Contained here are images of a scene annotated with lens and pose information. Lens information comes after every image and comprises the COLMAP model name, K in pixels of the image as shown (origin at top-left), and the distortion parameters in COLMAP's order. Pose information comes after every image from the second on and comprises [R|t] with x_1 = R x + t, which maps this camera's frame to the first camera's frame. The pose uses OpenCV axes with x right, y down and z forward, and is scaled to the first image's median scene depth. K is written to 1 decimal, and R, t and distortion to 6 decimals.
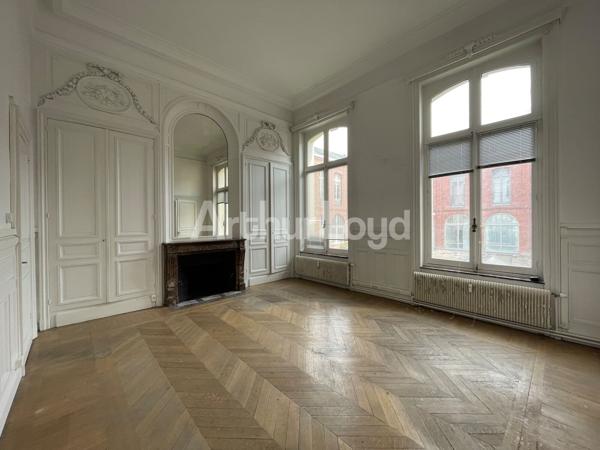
lens RADIAL K [[241.7, 0, 300.0], [0, 241.7, 225.0], [0, 0, 1]] dist [0.003140, 0.000133]
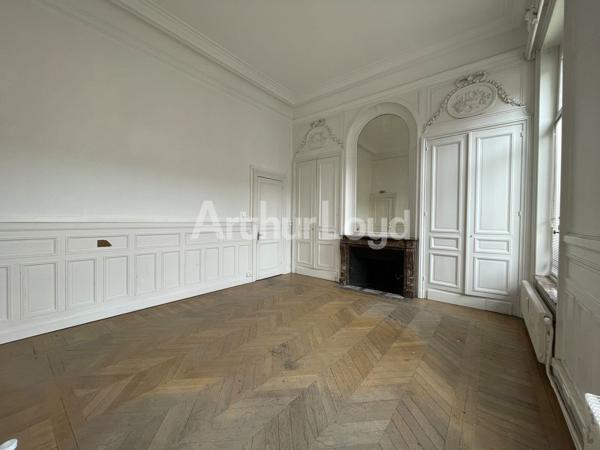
lens RADIAL K [[241.7, 0, 300.0], [0, 241.7, 225.0], [0, 0, 1]] dist [0.003140, 0.000133]
pose [[0.154279, 0.034099, -0.987439, 0.576699], [-0.022702, 0.999263, 0.030961, -0.009764], [0.987767, 0.017640, 0.154939, 0.497599]]
